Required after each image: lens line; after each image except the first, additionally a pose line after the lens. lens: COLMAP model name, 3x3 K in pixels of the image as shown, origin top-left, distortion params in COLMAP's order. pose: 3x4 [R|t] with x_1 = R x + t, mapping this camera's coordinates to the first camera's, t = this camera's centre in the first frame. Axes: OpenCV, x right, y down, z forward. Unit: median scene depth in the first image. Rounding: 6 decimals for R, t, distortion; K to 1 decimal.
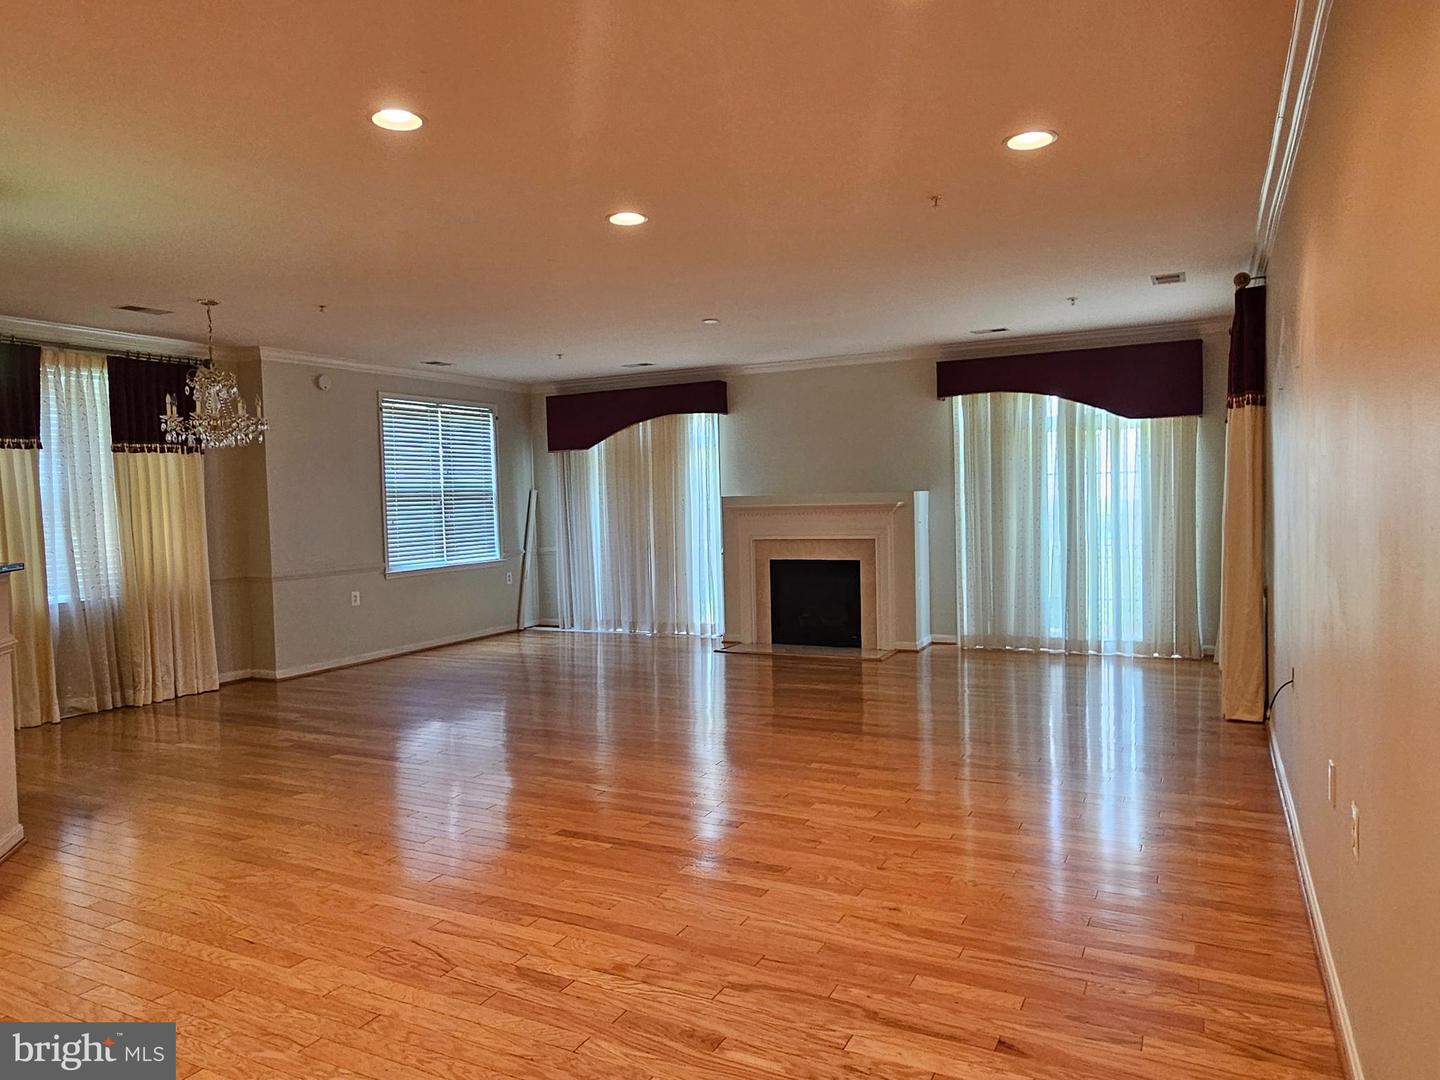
lens RADIAL K [[967.5, 0, 720.0], [0, 967.5, 540.0], [0, 0, 1]] dist [-0.003519, 0.004635]
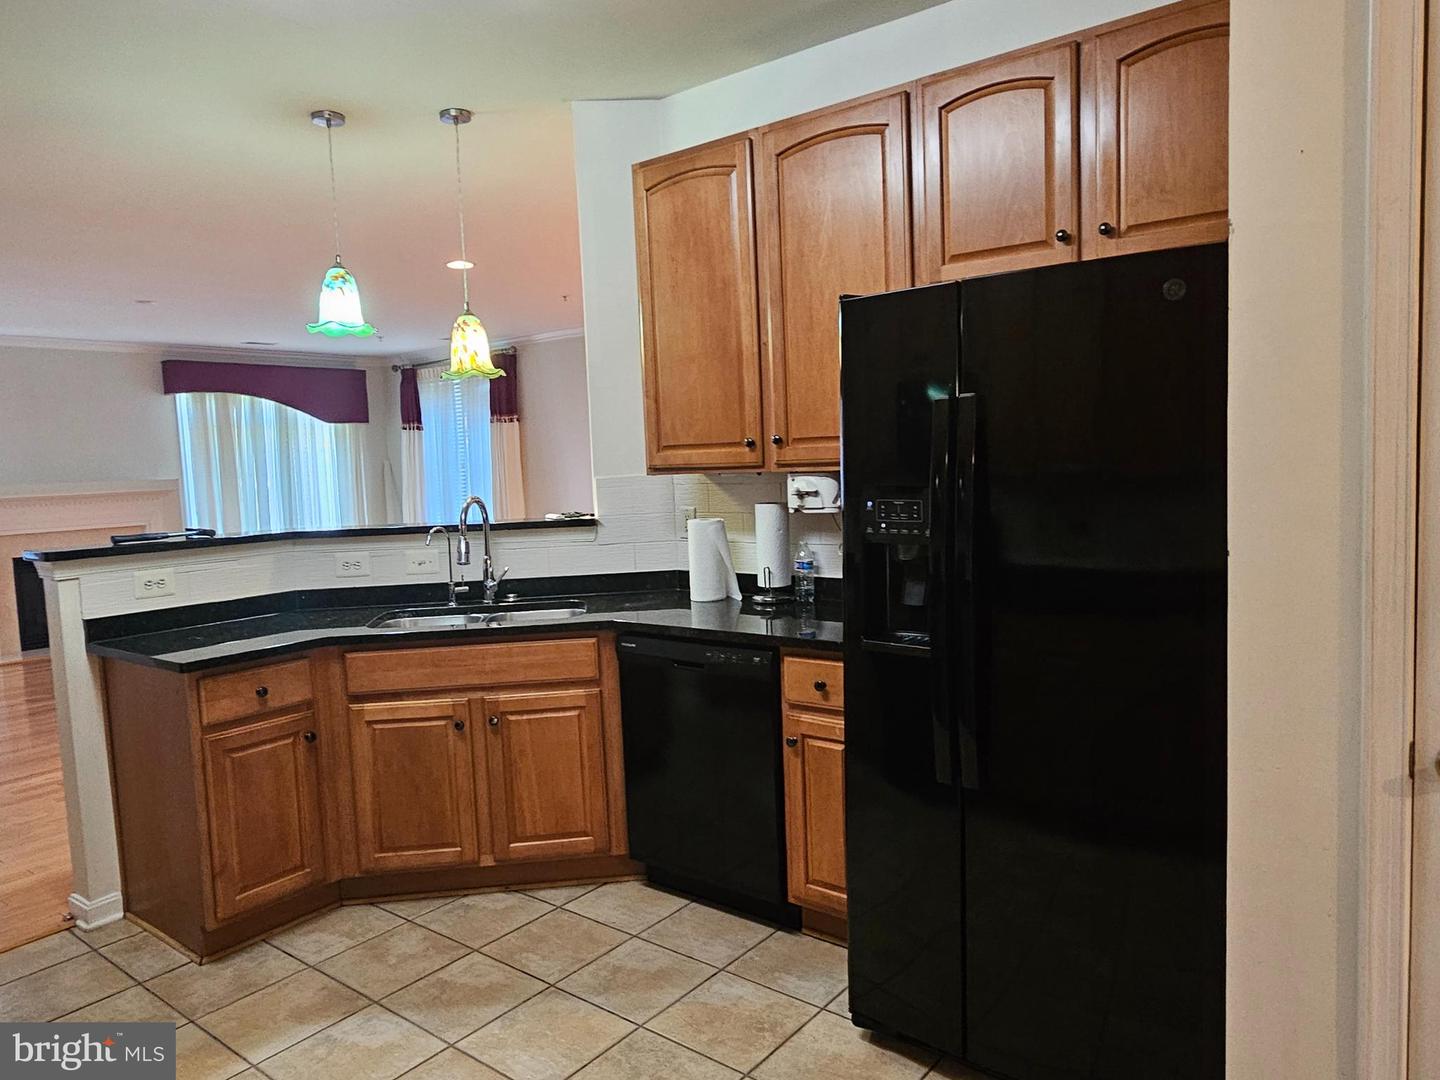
lens RADIAL K [[967.5, 0, 720.0], [0, 967.5, 540.0], [0, 0, 1]] dist [-0.003519, 0.004635]
pose [[0.196363, -0.065784, 0.978322, -0.734349], [0.075630, 0.995791, 0.051779, 0.008102], [-0.977610, 0.063823, 0.200511, 0.191433]]
